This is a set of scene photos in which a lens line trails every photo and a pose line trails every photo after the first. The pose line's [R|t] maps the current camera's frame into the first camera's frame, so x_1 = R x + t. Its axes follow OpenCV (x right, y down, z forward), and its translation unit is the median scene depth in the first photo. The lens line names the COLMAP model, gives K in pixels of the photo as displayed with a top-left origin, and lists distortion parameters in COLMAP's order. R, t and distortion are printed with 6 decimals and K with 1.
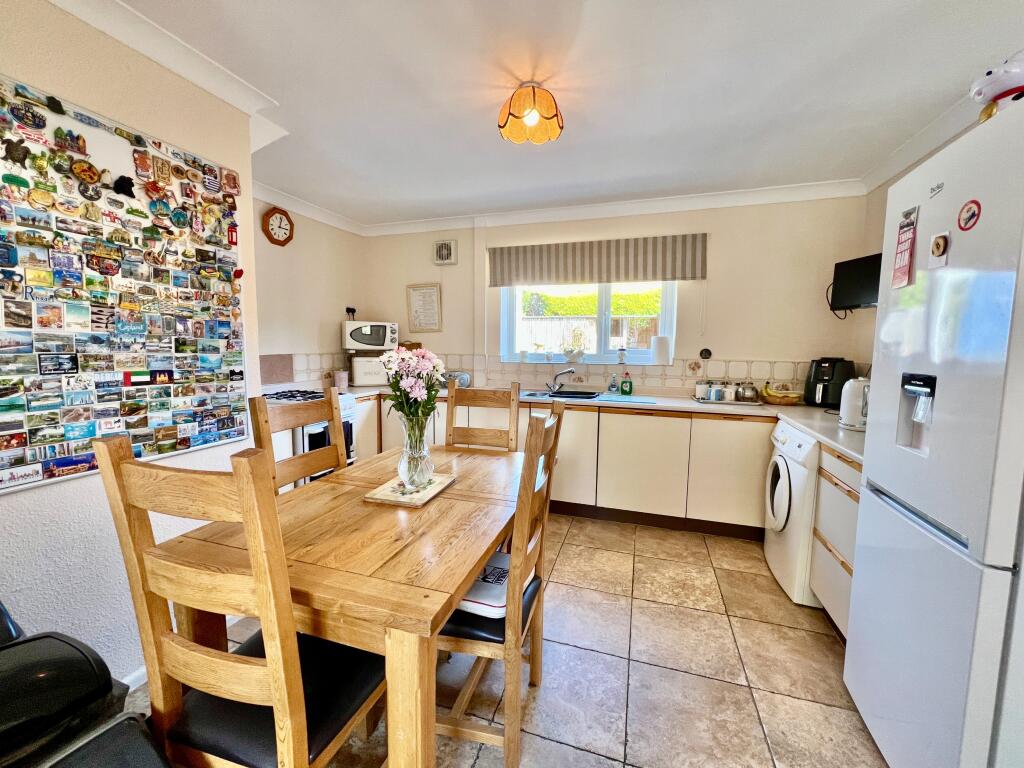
lens RADIAL K [[414.4, 0, 509.7], [0, 414.4, 381.0], [0, 0, 1]] dist [0.000798, 0.000468]
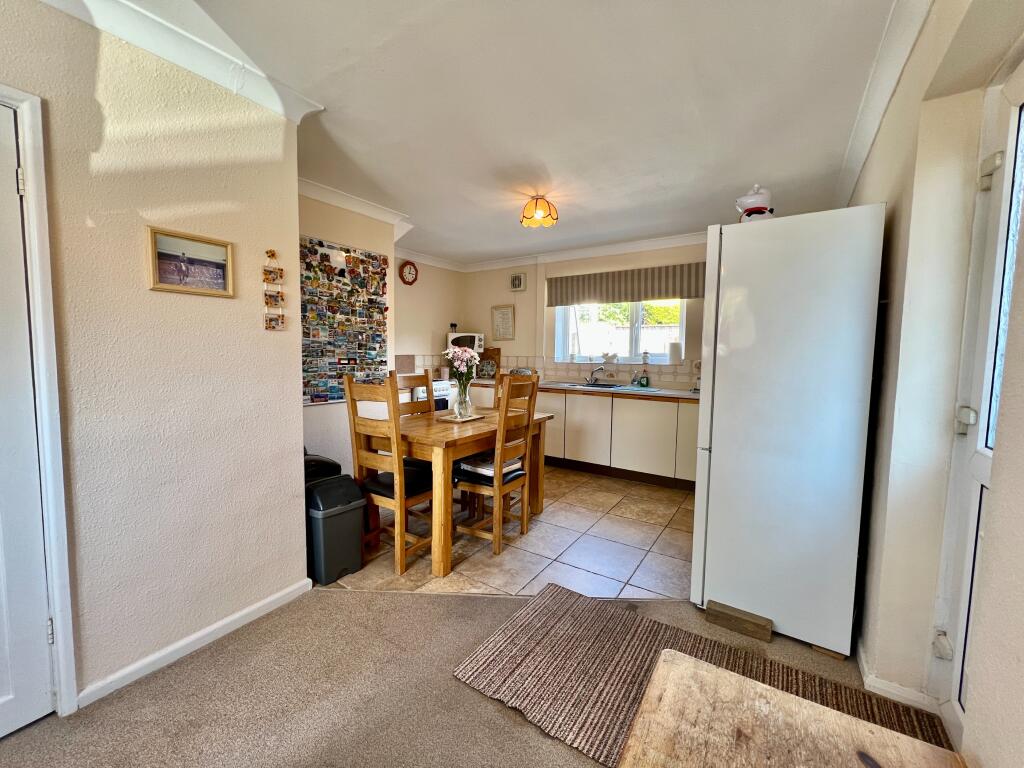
lens RADIAL K [[412.7, 0, 508.4], [0, 412.7, 381.1], [0, 0, 1]] dist [0.003643, -0.000009]
pose [[0.961260, 0.021842, -0.274775, 0.479984], [-0.027876, 0.999448, -0.018072, 0.104457], [0.274228, 0.025032, 0.961339, -0.766759]]
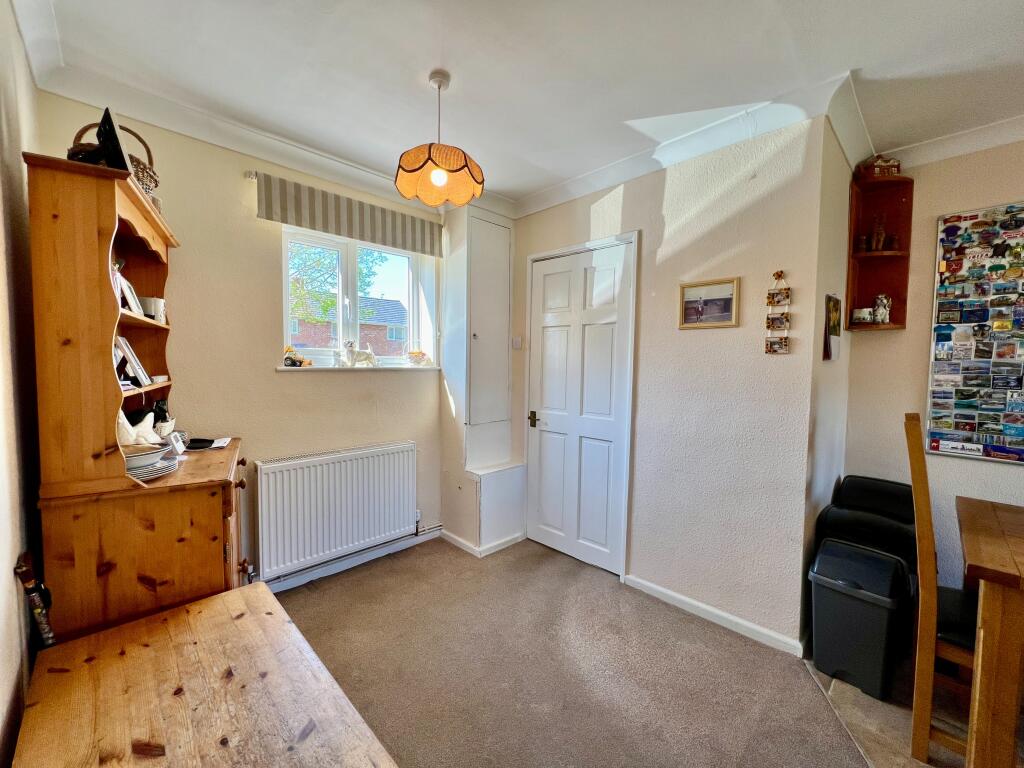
lens RADIAL K [[412.7, 0, 511.7], [0, 412.7, 381.4], [0, 0, 1]] dist [0.003643, -0.000009]
pose [[-0.469583, 0.029262, -0.882403, 0.866180], [-0.097276, 0.991651, 0.084652, 0.001603], [0.877513, 0.125588, -0.462816, 0.114286]]
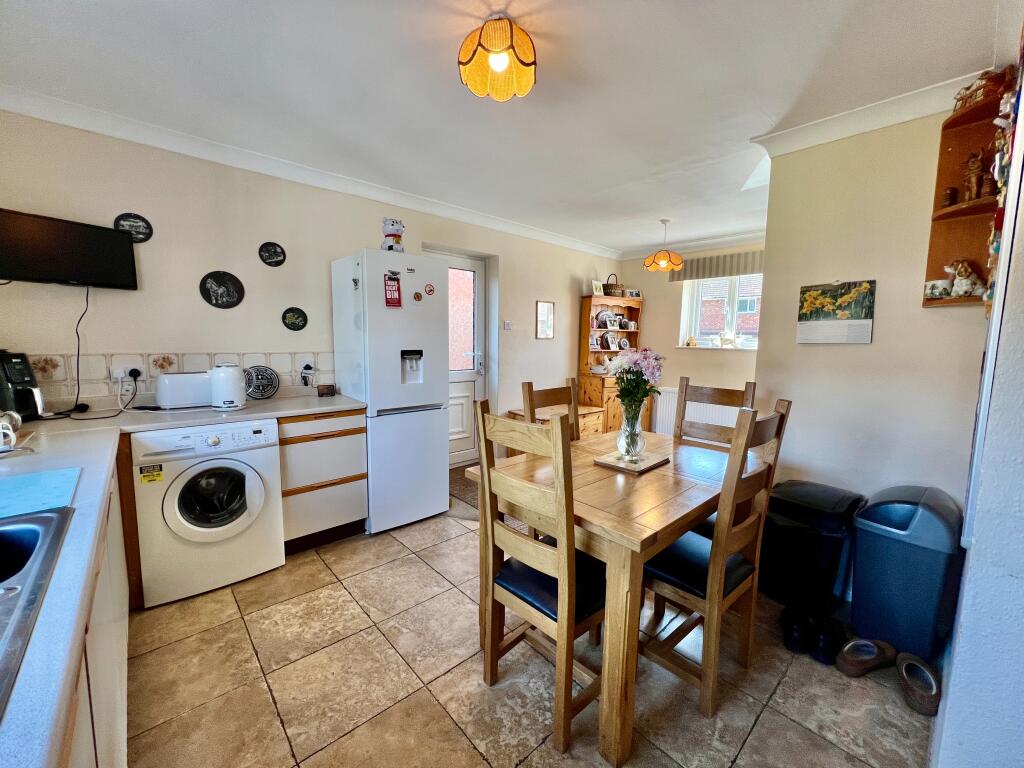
lens RADIAL K [[414.4, 0, 506.0], [0, 414.4, 382.4], [0, 0, 1]] dist [0.000798, 0.000468]
pose [[-0.860308, -0.082835, 0.502999, -0.480674], [0.020284, 0.980366, 0.196140, -0.215742], [-0.509370, 0.178944, -0.841737, 2.056134]]
